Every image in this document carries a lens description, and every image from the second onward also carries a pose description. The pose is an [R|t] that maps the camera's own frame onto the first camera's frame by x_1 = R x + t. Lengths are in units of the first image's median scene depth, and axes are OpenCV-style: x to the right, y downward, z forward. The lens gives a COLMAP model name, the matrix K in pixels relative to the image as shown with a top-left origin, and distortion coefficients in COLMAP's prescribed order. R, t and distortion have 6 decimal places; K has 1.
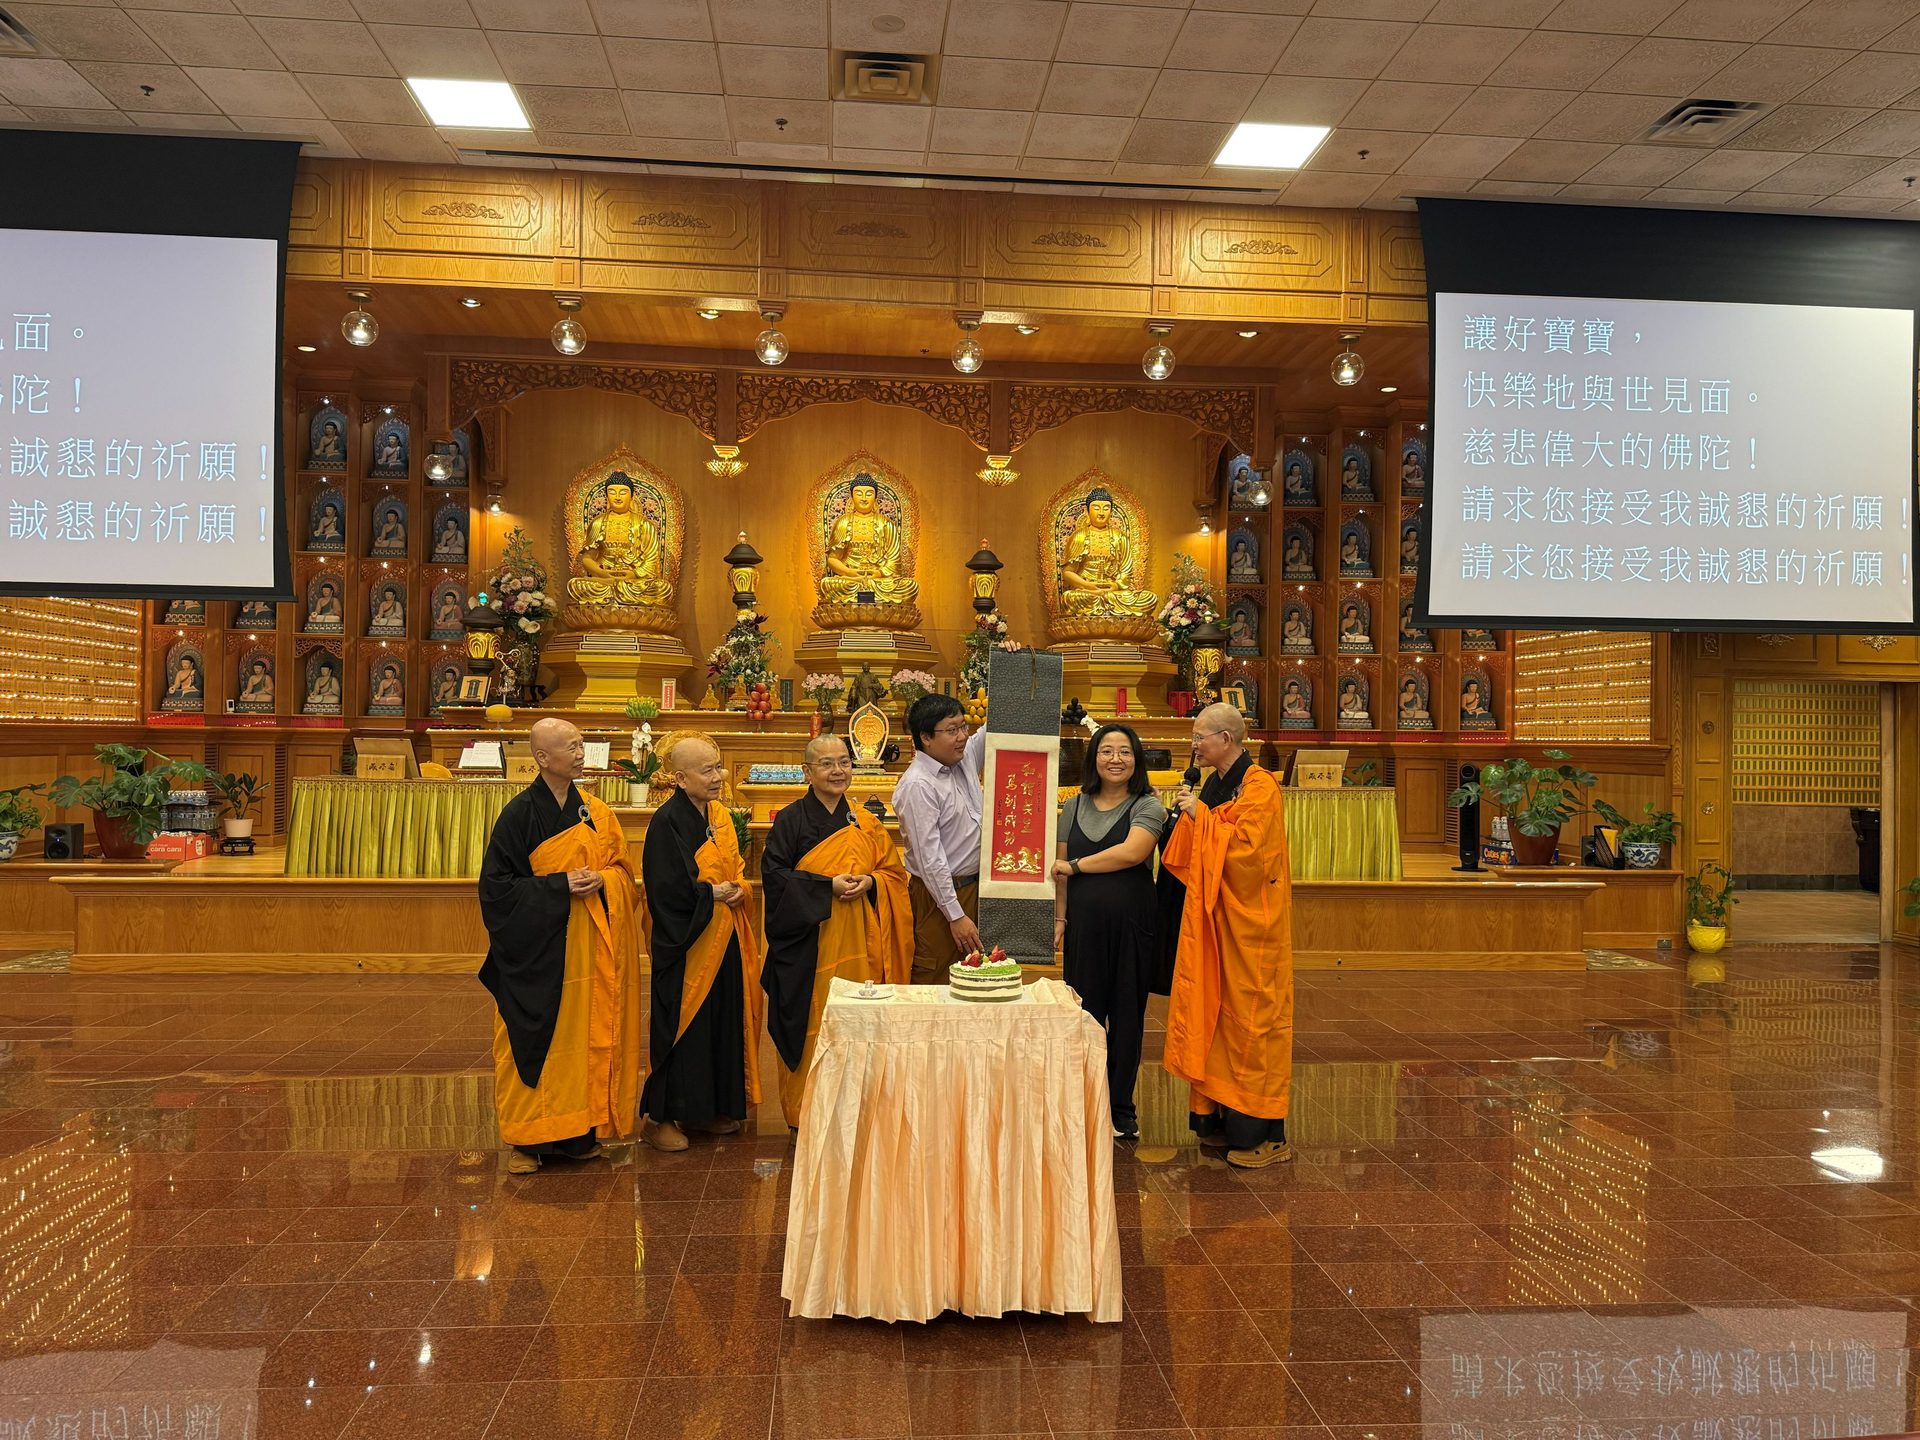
lens RADIAL K [[1333.4, 0, 954.6], [0, 1333.4, 729.2], [0, 0, 1]] dist [0.156609, -0.286556]
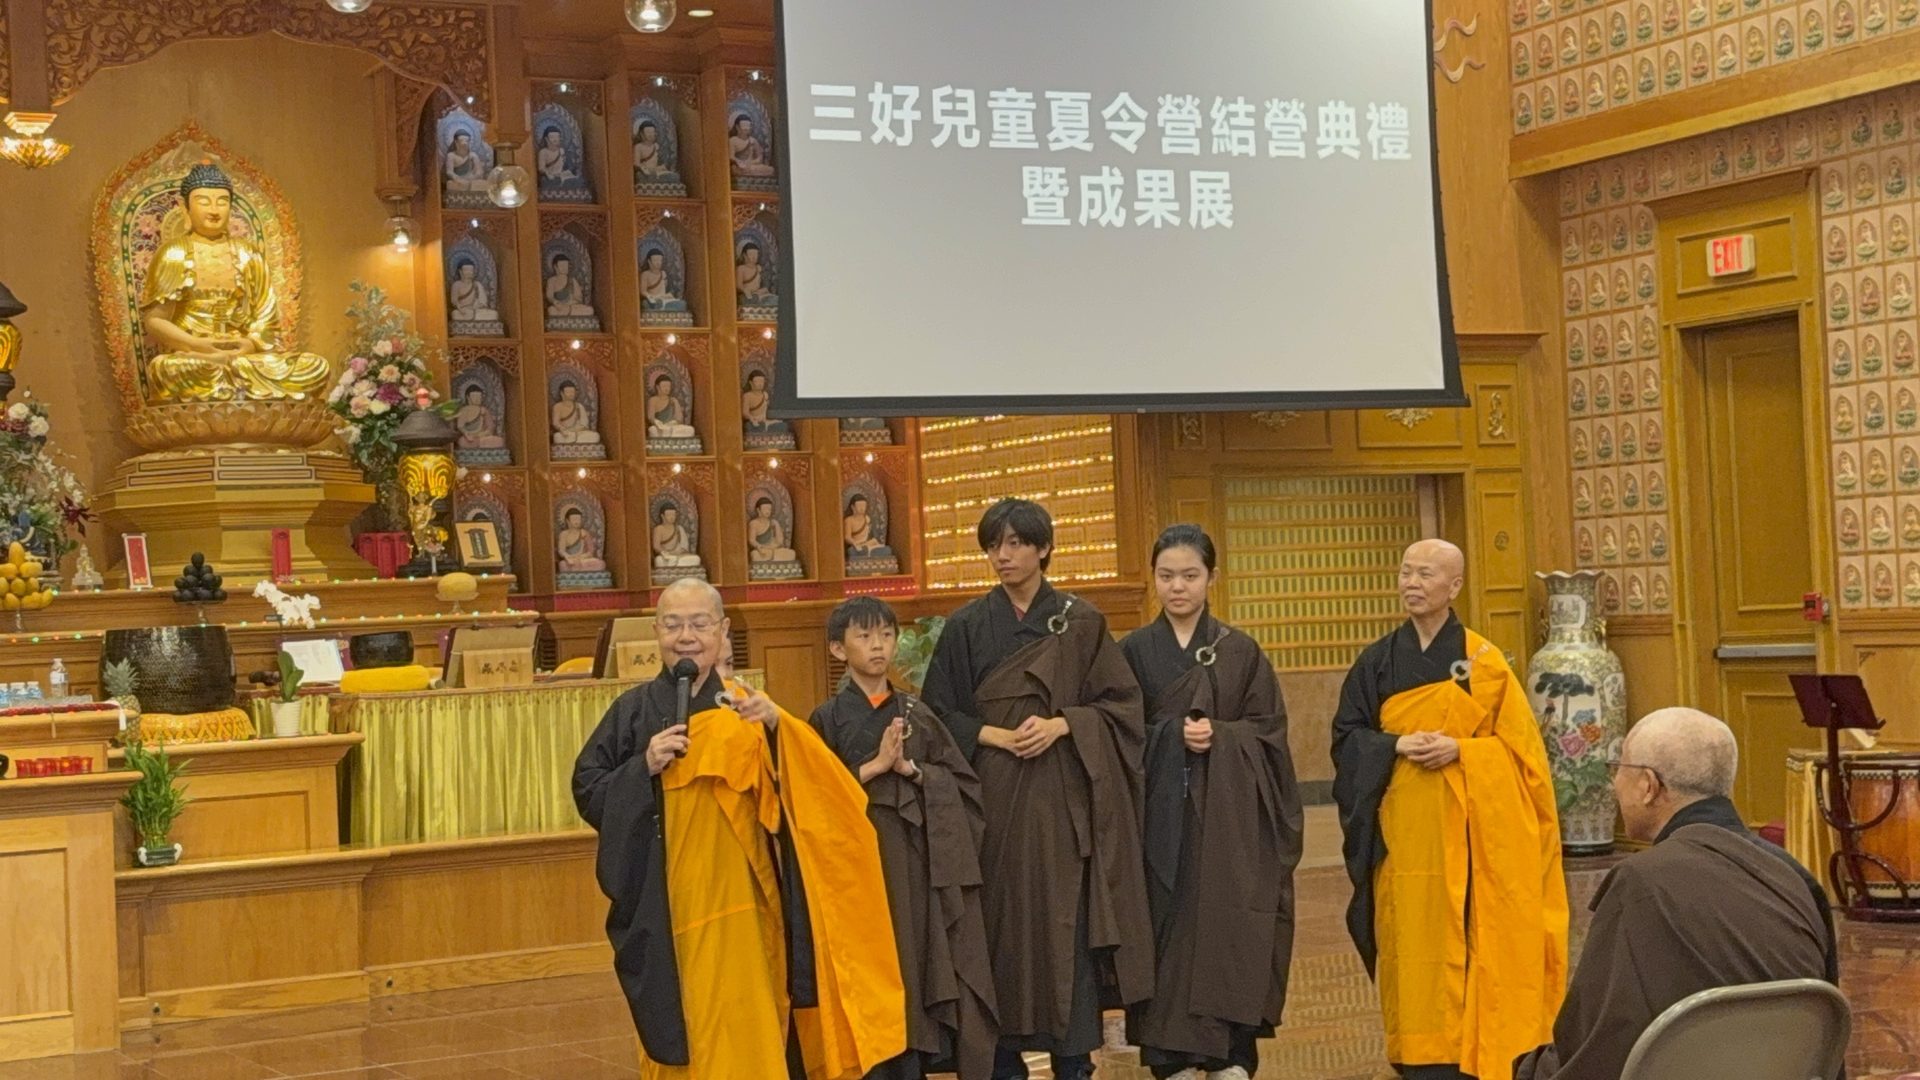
lens RADIAL K [[2906.7, 0, 943.2], [0, 2906.7, 574.0], [0, 0, 1]] dist [0.132396, 0.040277]
pose [[0.919958, -0.050158, 0.388794, -0.094488], [0.055198, 0.998474, -0.001797, 0.004102], [-0.388110, 0.023114, 0.921323, -0.220609]]
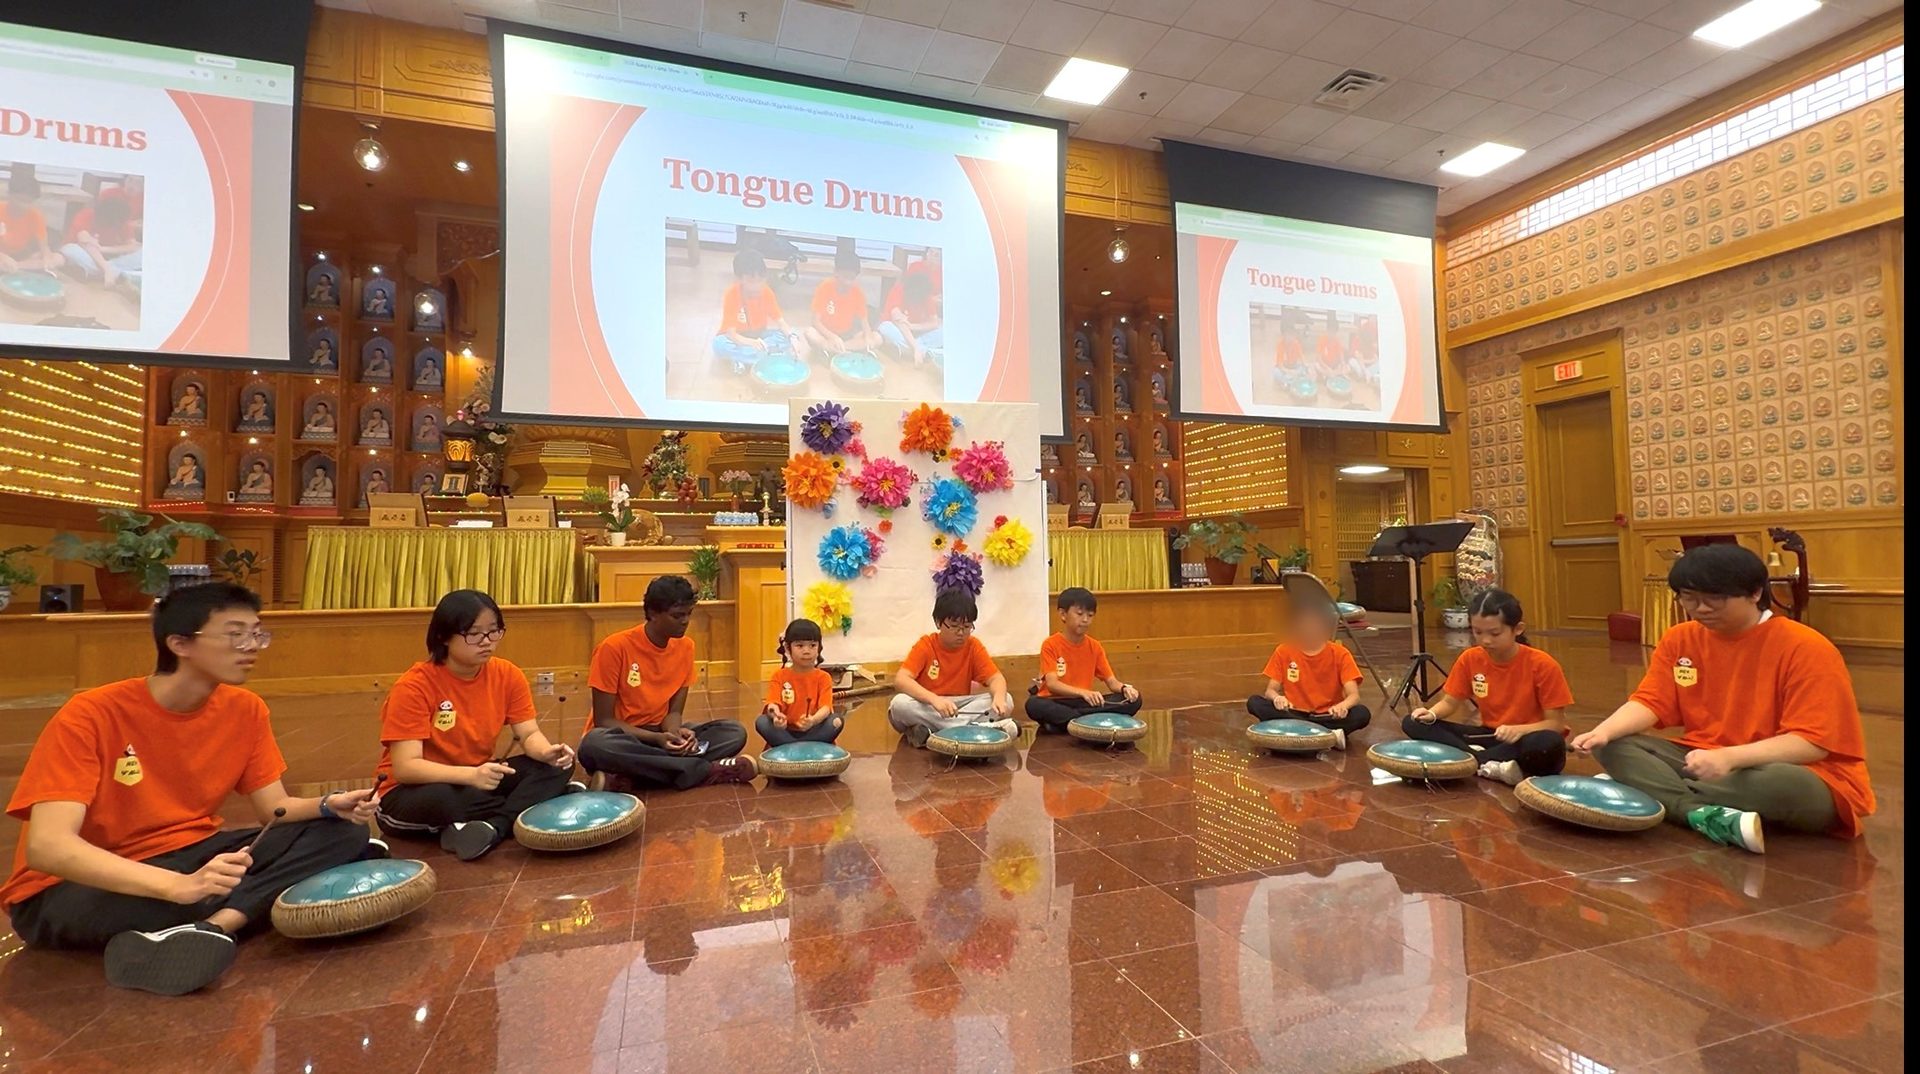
lens RADIAL K [[830.7, 0, 949.6], [0, 830.7, 533.9], [0, 0, 1]] dist [0.001578, -0.000015]
pose [[0.970446, -0.016398, 0.240762, -0.089517], [0.026000, 0.998986, -0.036758, 0.057203], [-0.239915, 0.041932, 0.969888, 0.130621]]
